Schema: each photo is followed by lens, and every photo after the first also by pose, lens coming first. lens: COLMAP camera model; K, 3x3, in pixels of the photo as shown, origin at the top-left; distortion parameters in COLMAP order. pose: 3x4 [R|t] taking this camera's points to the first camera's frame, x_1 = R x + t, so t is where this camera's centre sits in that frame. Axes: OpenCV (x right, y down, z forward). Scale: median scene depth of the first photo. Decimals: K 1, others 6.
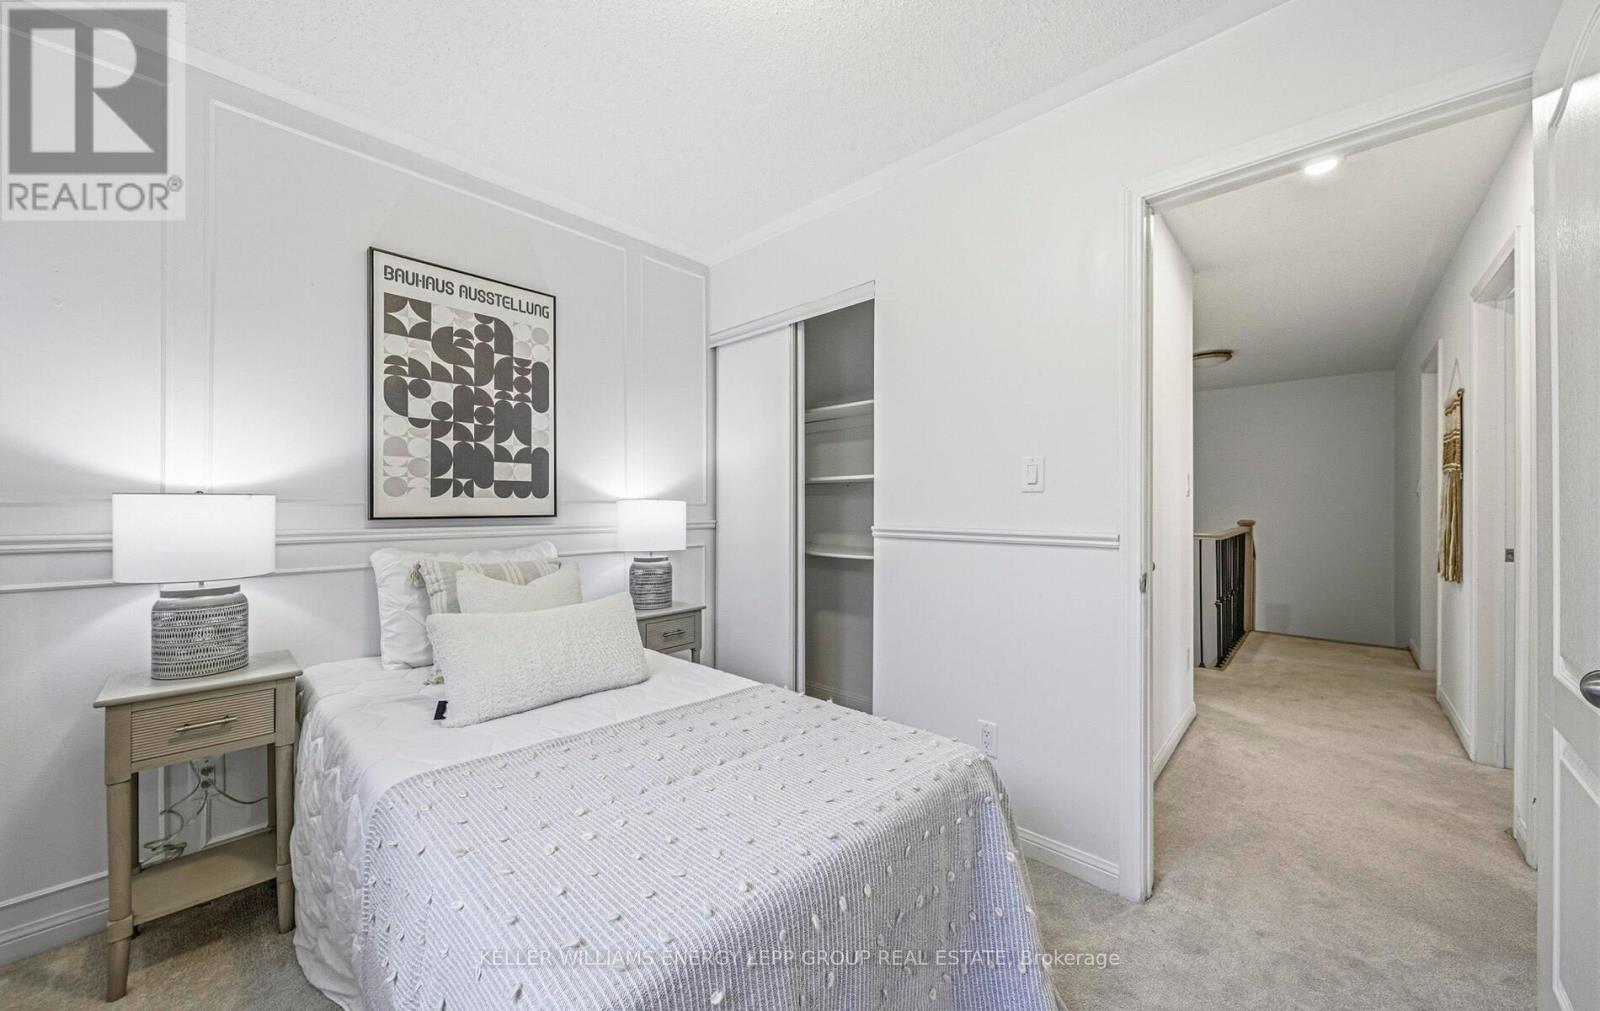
lens RADIAL K [[580.0, 0, 803.1], [0, 580.0, 492.9], [0, 0, 1]] dist [-0.001140, -0.000245]
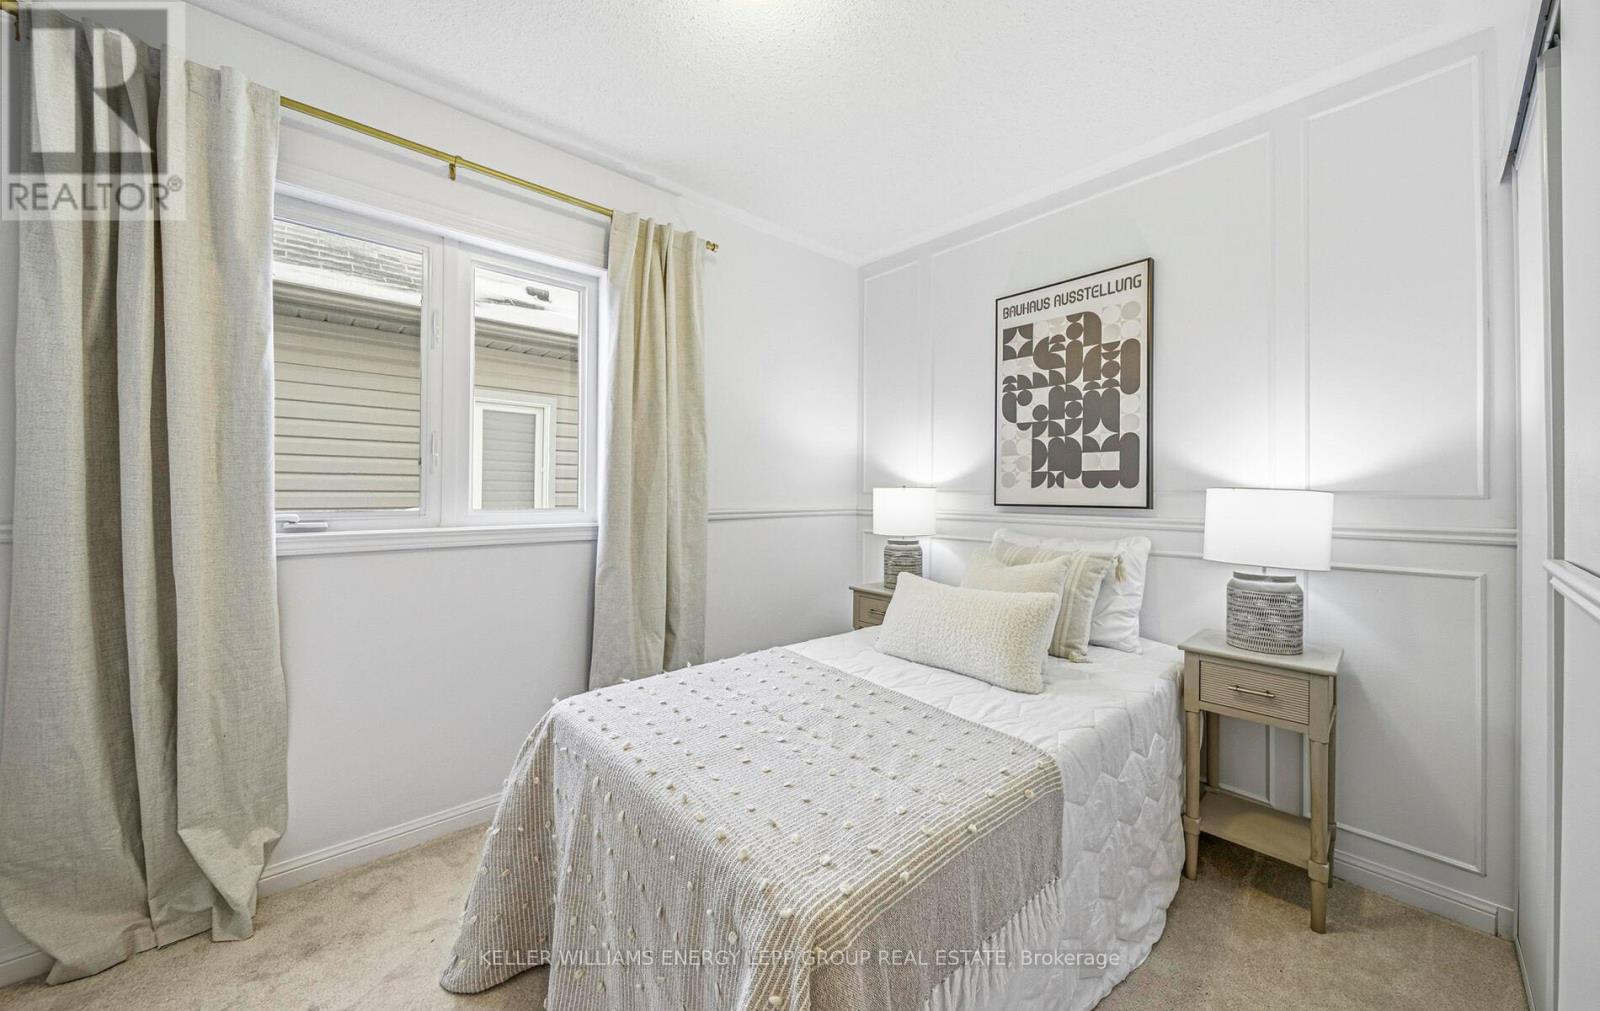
lens RADIAL K [[562.5, 0, 803.6], [0, 562.5, 476.1], [0, 0, 1]] dist [-0.000082, -0.000081]
pose [[-0.087775, -0.037903, -0.995419, 0.496409], [0.006340, 0.999234, -0.038607, 0.022413], [0.996120, -0.009700, -0.087468, 0.600922]]
